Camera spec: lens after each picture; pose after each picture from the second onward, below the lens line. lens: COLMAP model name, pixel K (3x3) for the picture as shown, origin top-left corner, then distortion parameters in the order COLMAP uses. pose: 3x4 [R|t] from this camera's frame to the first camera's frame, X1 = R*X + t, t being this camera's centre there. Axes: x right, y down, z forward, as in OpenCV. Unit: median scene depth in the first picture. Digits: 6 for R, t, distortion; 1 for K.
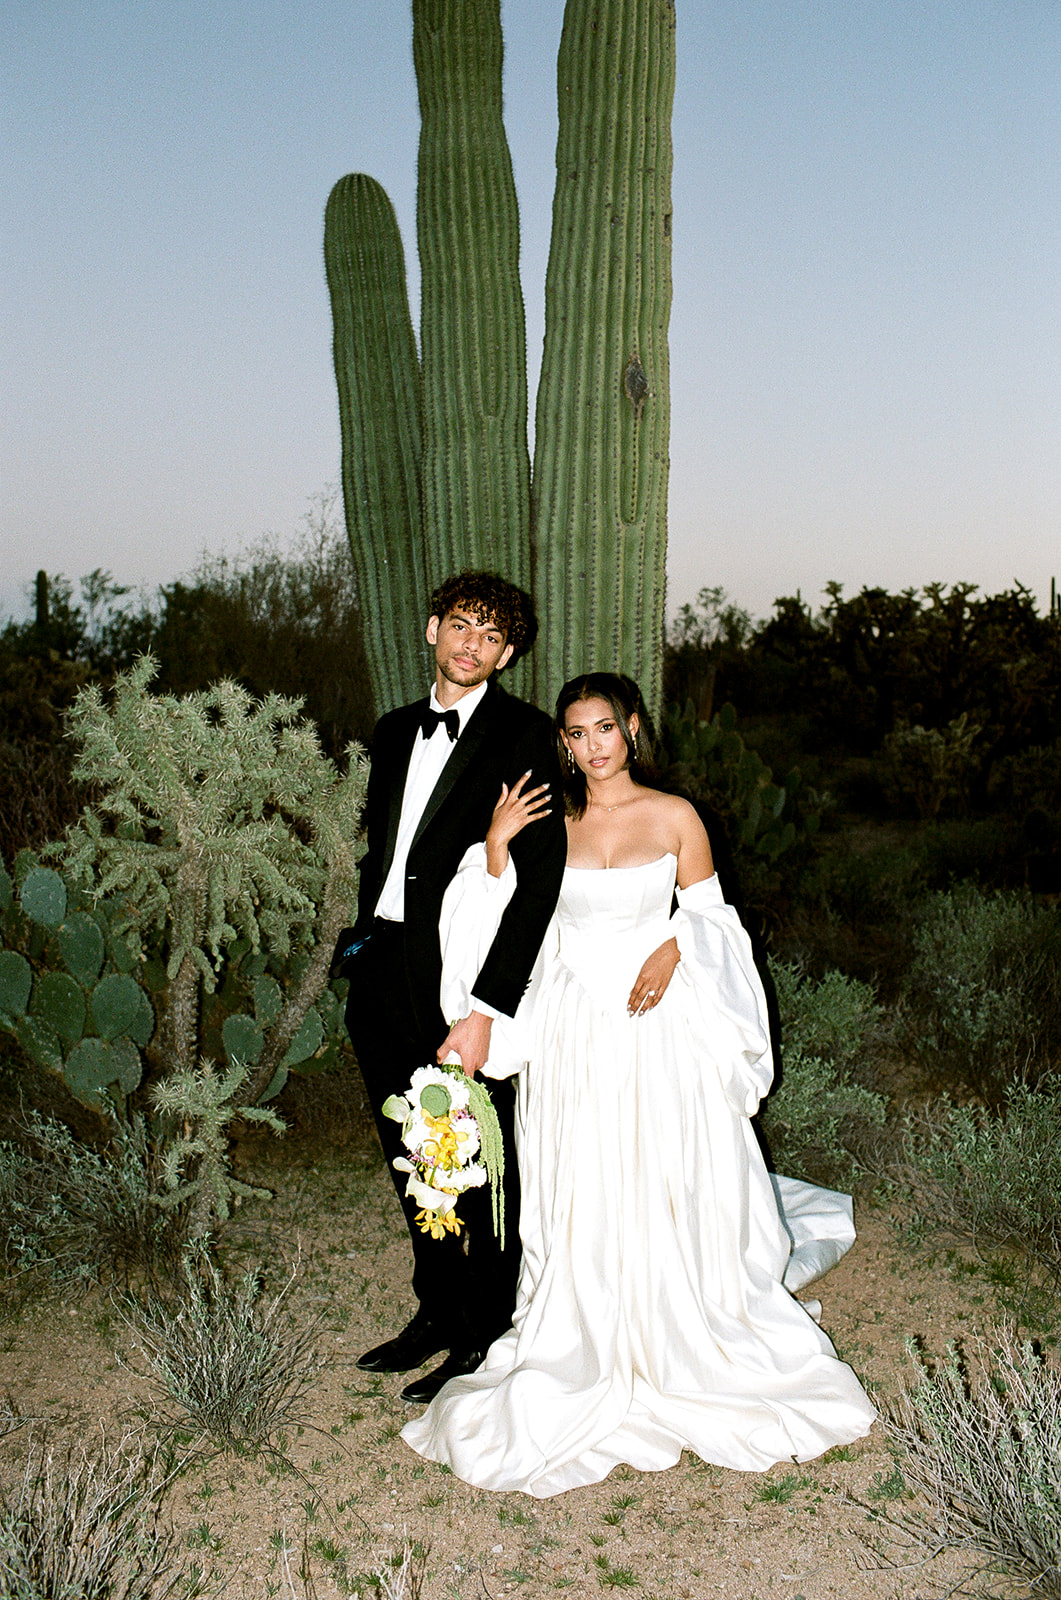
lens RADIAL K [[1377.7, 0, 530.4], [0, 1377.7, 769.9], [0, 0, 1]] dist [-0.053589, -0.036399]
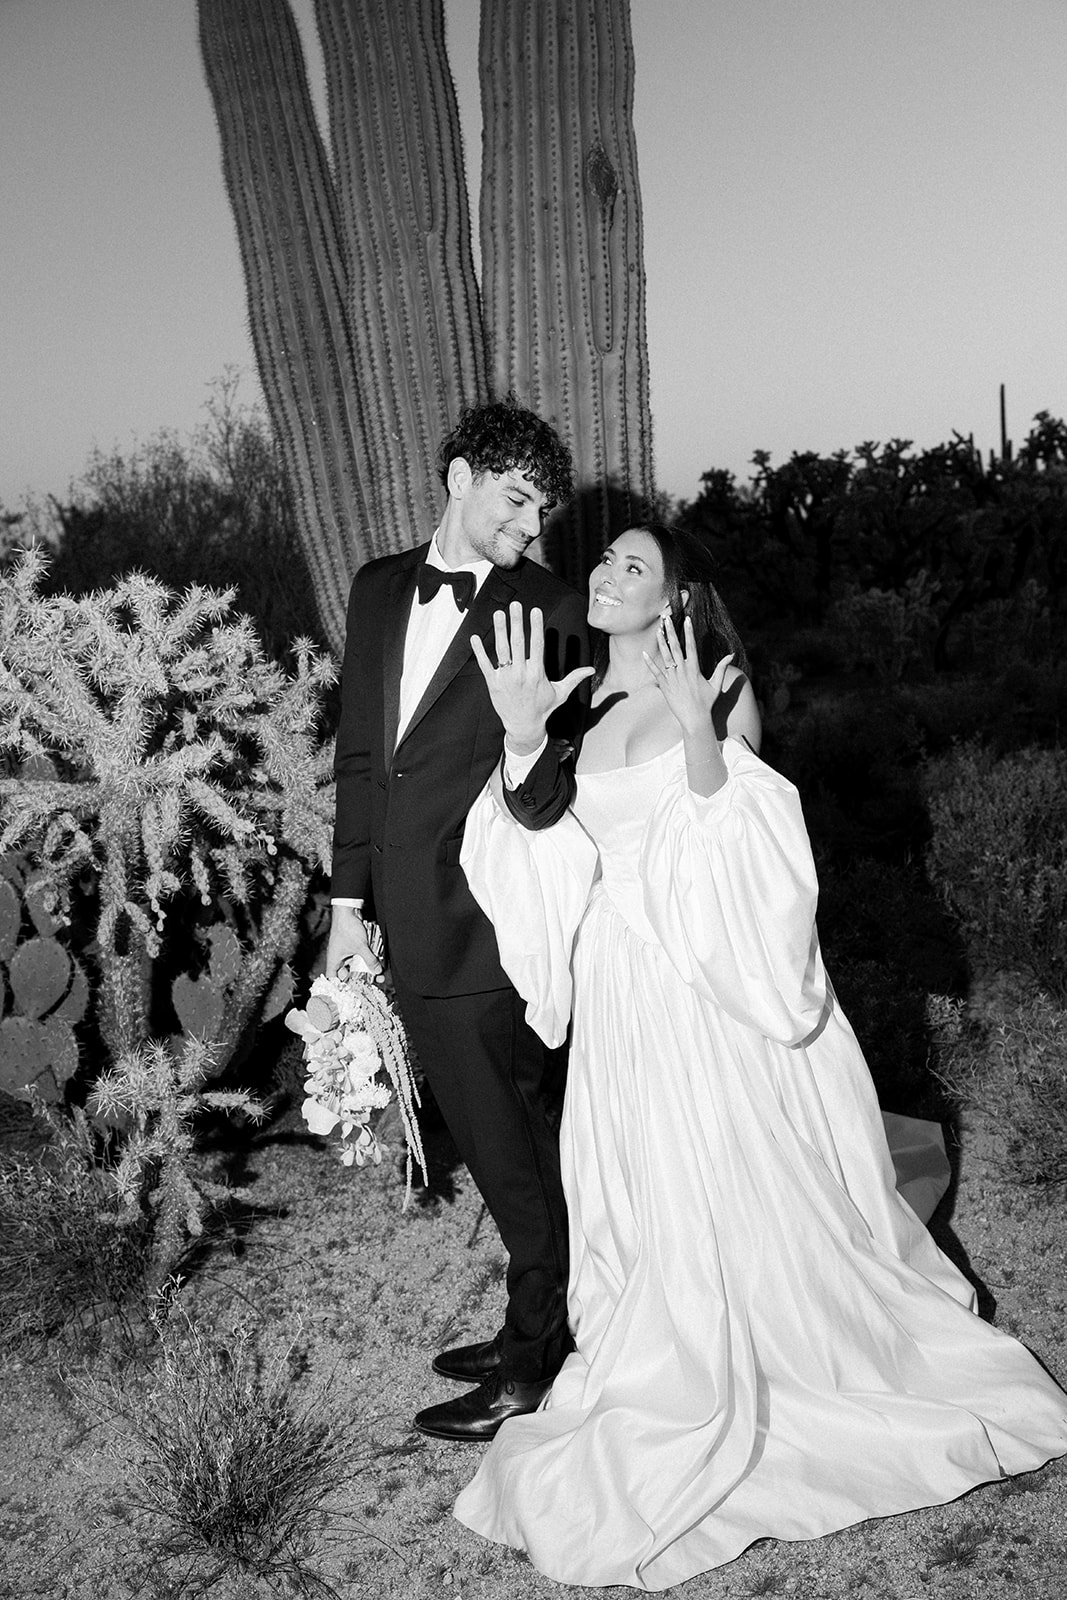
lens RADIAL K [[1412.4, 0, 560.9], [0, 1412.4, 758.4], [0, 0, 1]] dist [0.040798, -0.105037]
pose [[0.994407, -0.085417, 0.062119, -0.028873], [0.081173, 0.994384, 0.067905, 0.005820], [-0.067571, -0.062483, 0.995756, 0.125024]]
